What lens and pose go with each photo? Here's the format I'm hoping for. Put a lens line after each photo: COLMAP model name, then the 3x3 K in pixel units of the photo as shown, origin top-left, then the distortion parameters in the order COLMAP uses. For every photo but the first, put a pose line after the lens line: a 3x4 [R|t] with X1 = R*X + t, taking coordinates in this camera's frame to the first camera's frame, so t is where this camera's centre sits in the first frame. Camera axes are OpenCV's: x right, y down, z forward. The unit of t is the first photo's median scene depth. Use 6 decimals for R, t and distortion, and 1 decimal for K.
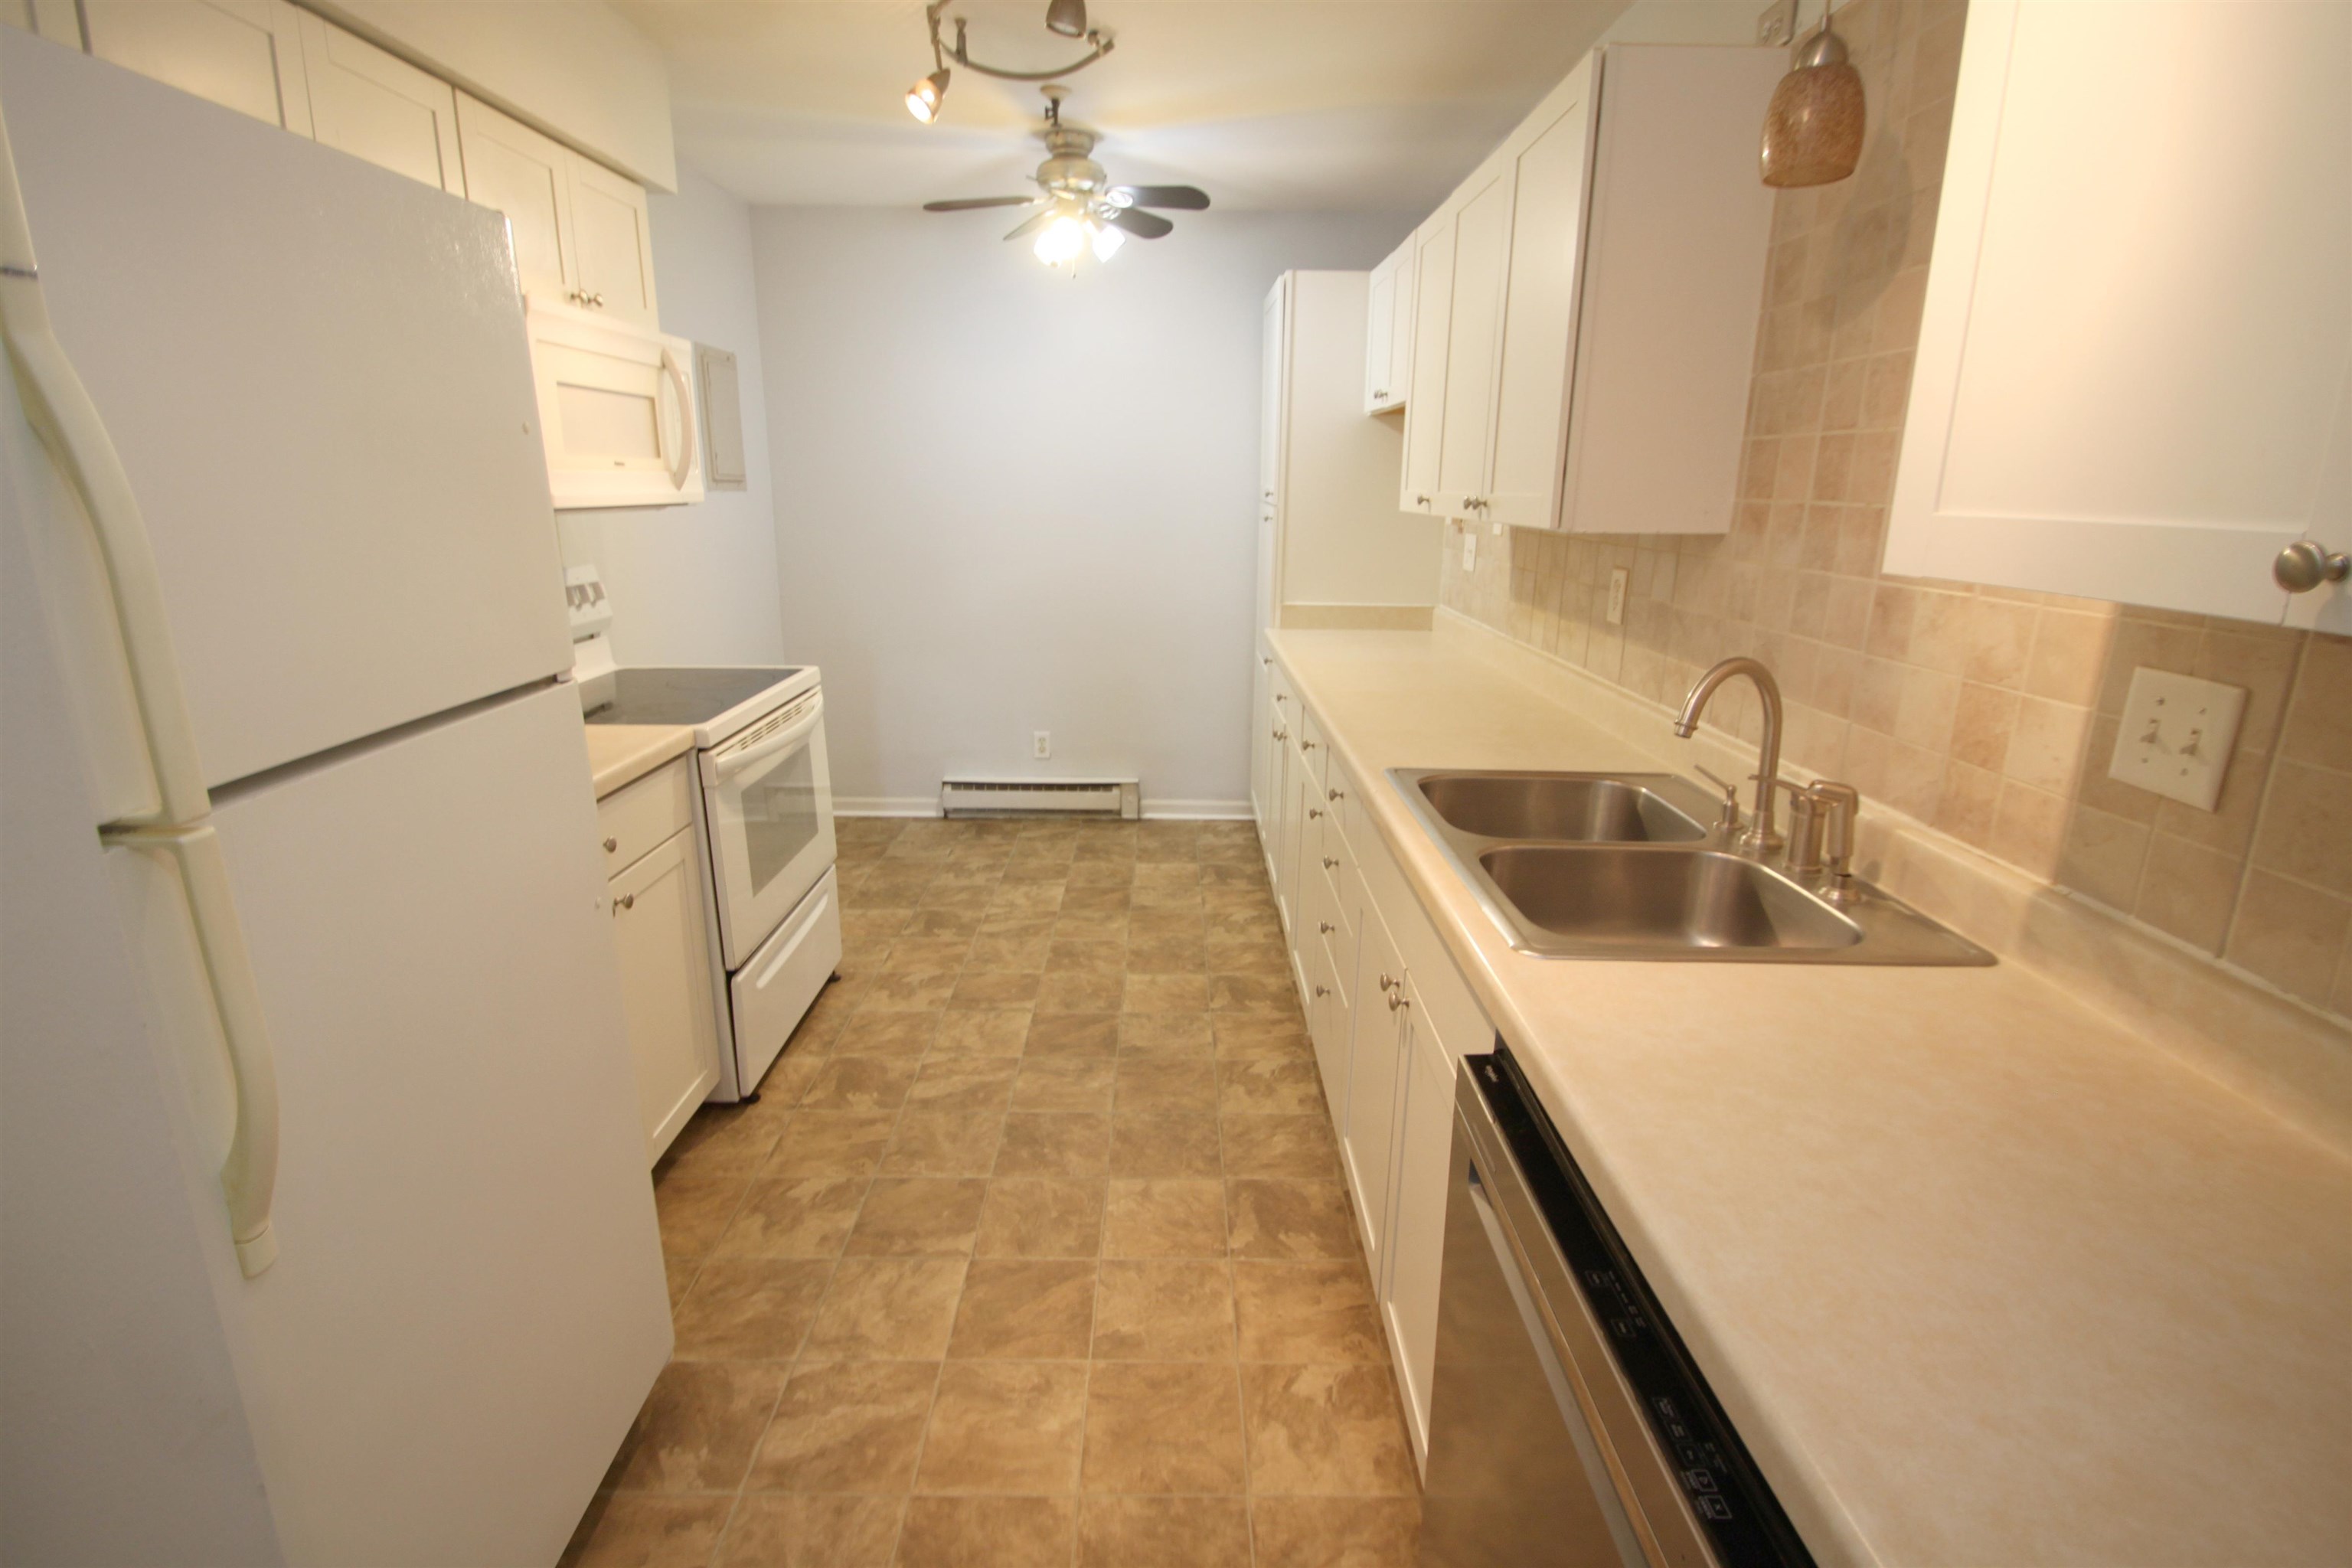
lens RADIAL K [[1087.0, 0, 1177.1], [0, 1087.0, 790.2], [0, 0, 1]] dist [-0.003760, -0.007745]
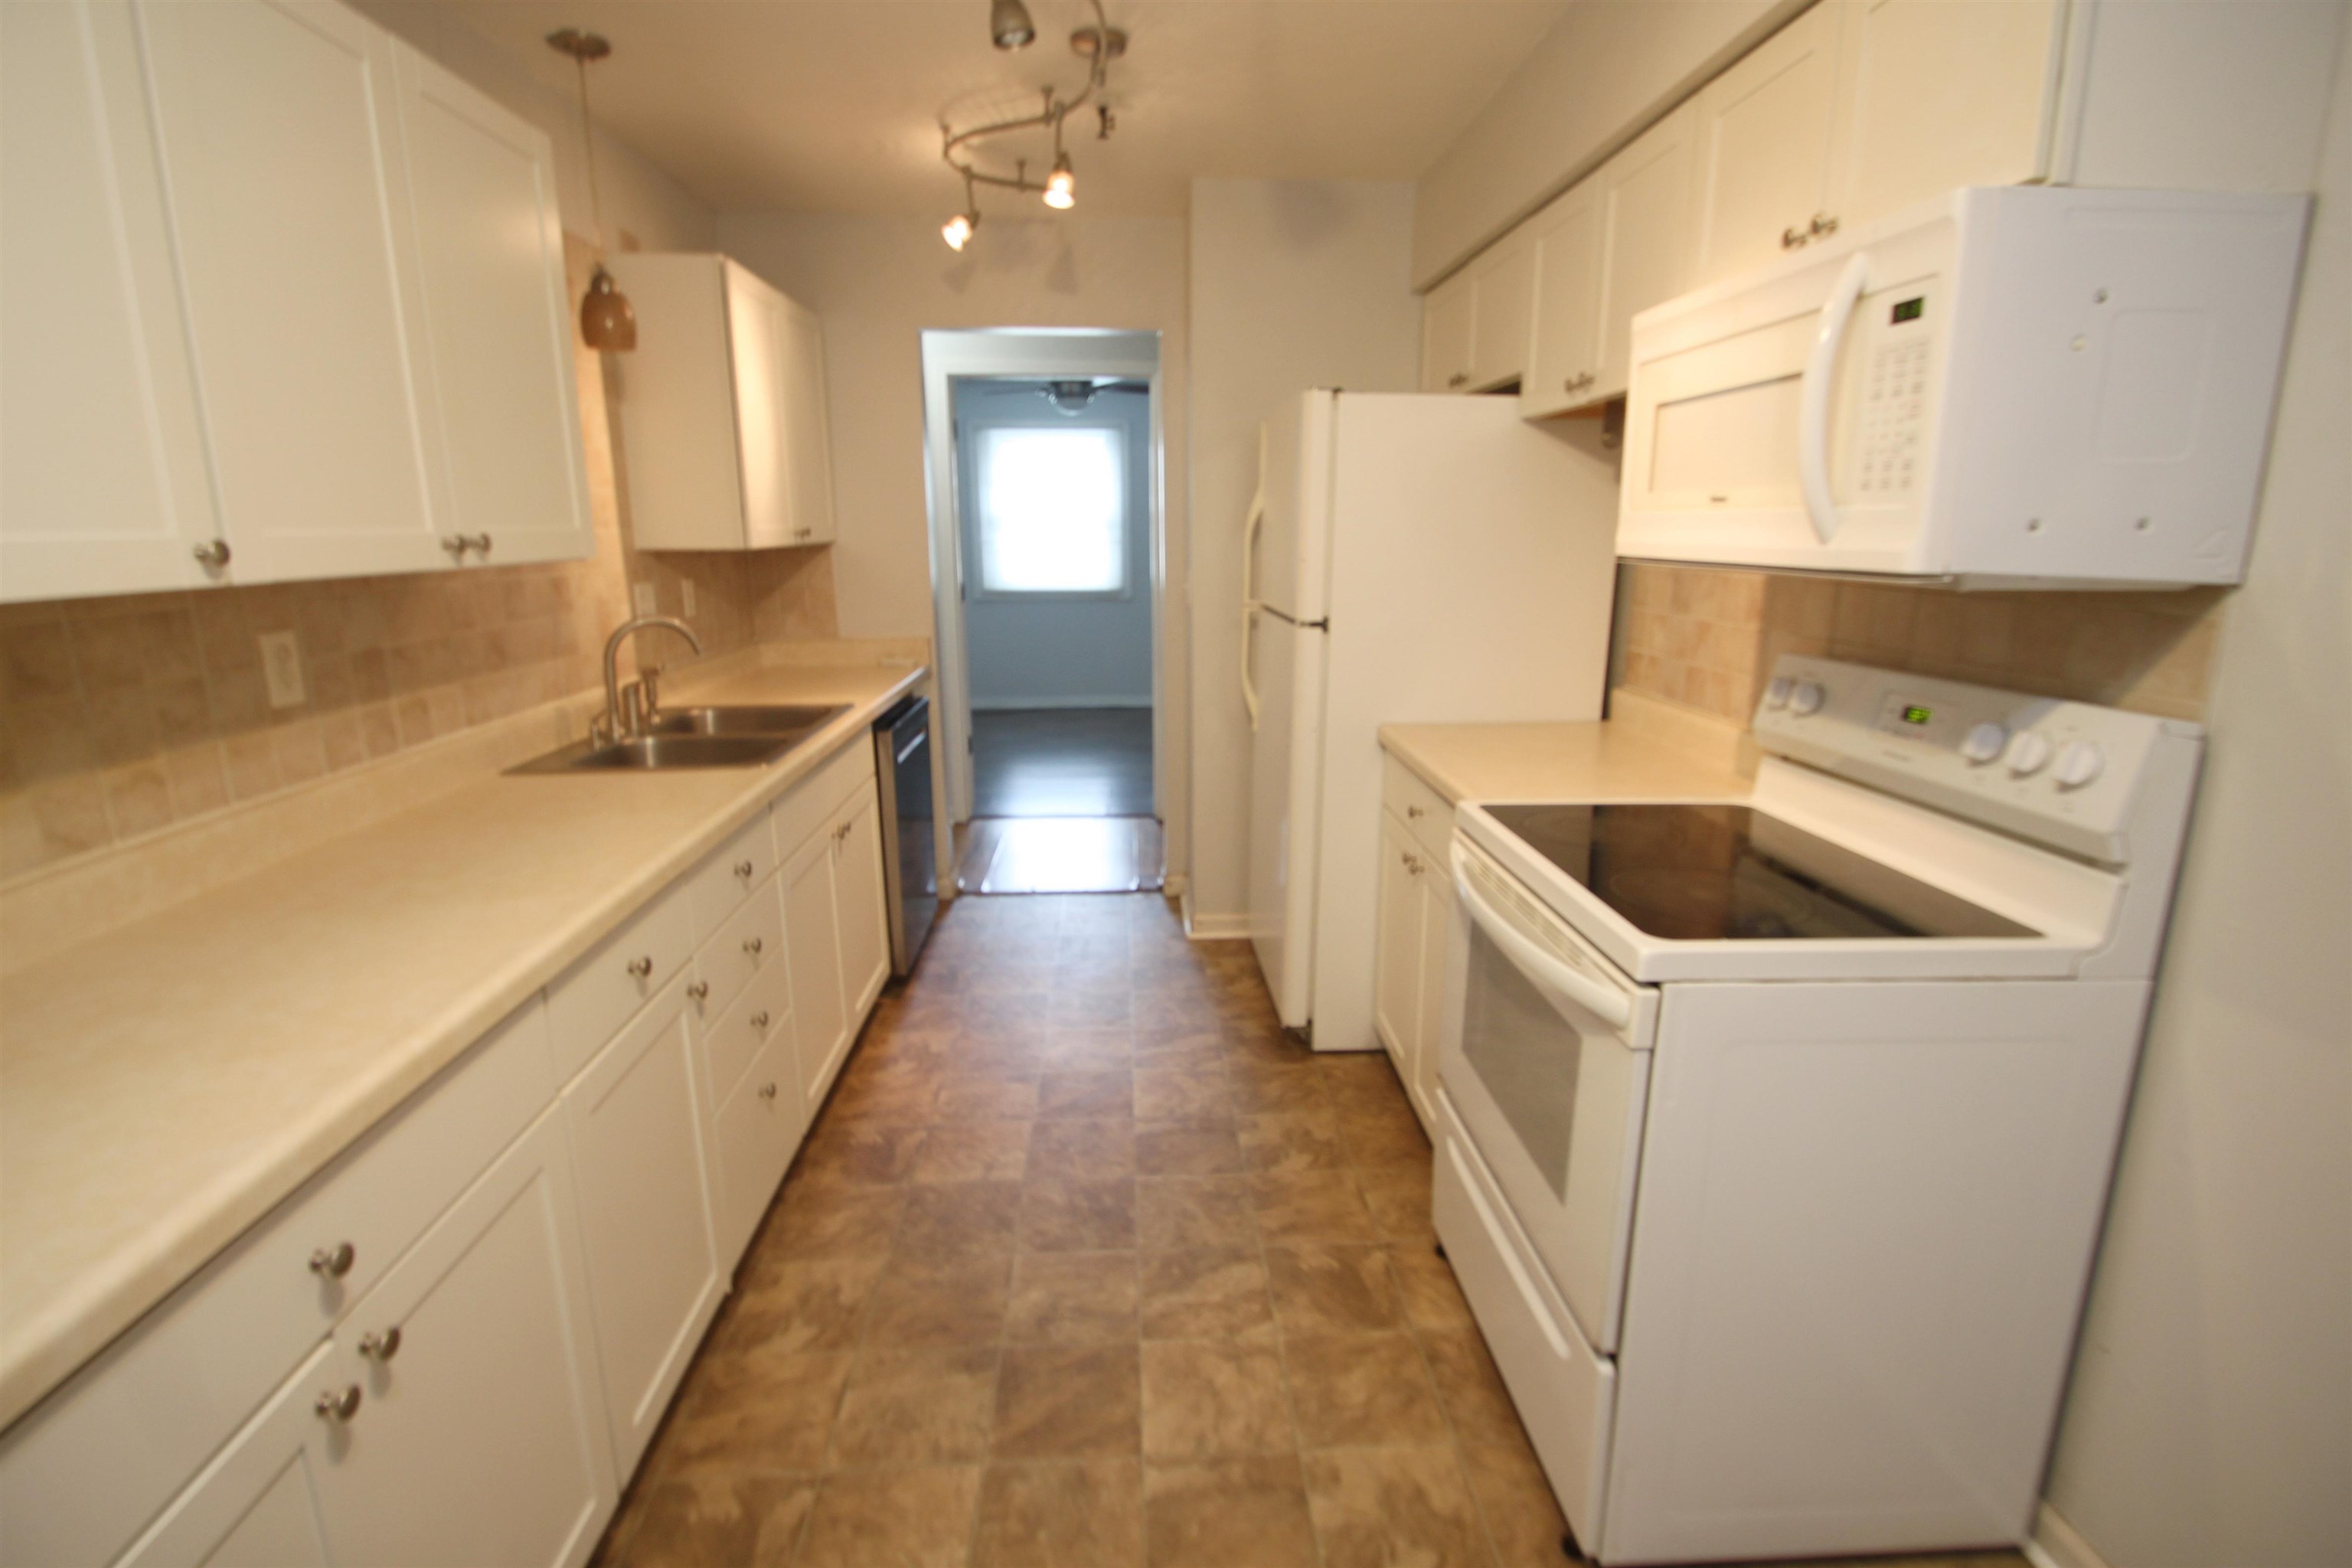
lens RADIAL K [[1087.0, 0, 1171.0], [0, 1087.0, 782.9], [0, 0, 1]] dist [-0.003760, -0.007745]
pose [[-0.999175, -0.001482, -0.040583, -0.151540], [-0.021160, 0.871959, 0.489121, -0.455944], [0.034662, 0.489576, -0.871271, 1.609144]]
